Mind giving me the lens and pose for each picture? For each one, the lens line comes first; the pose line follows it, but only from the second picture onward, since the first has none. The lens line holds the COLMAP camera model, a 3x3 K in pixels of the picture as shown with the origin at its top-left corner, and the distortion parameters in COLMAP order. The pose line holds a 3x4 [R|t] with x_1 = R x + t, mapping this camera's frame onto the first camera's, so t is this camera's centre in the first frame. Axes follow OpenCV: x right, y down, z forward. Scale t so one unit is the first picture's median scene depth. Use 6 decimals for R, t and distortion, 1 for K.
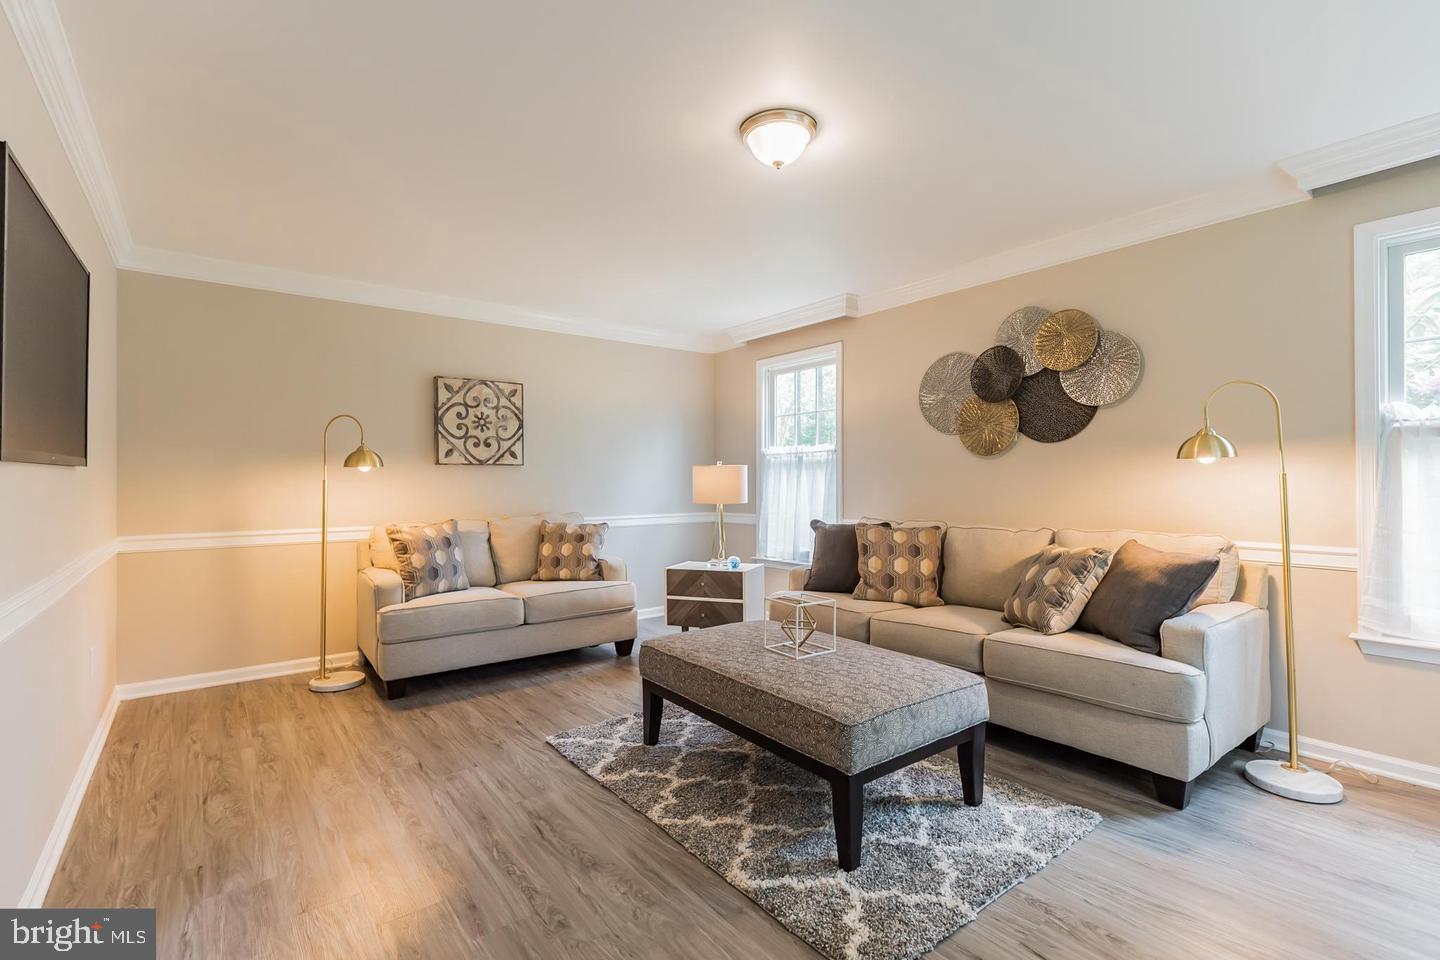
lens RADIAL K [[667.4, 0, 723.3], [0, 667.4, 478.5], [0, 0, 1]] dist [0.017869, -0.000788]
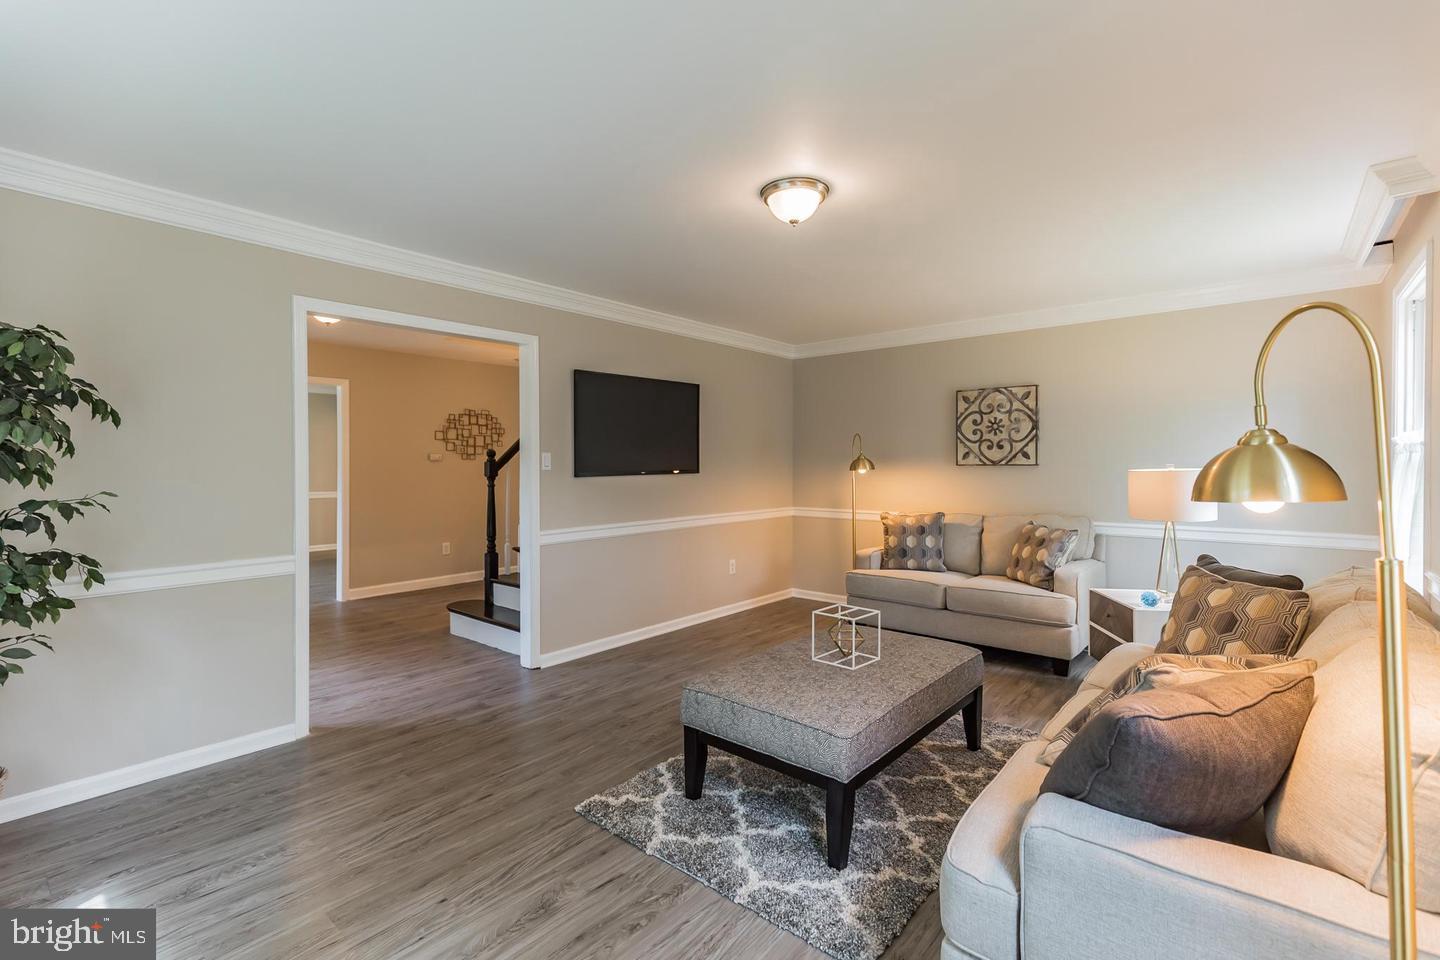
lens RADIAL K [[667.4, 0, 720.6], [0, 667.4, 467.1], [0, 0, 1]] dist [0.017869, -0.000788]
pose [[0.192076, 0.013029, -0.981294, 0.636398], [0.003820, 0.999894, 0.014024, -0.034940], [0.981373, -0.006442, 0.192006, 0.350920]]
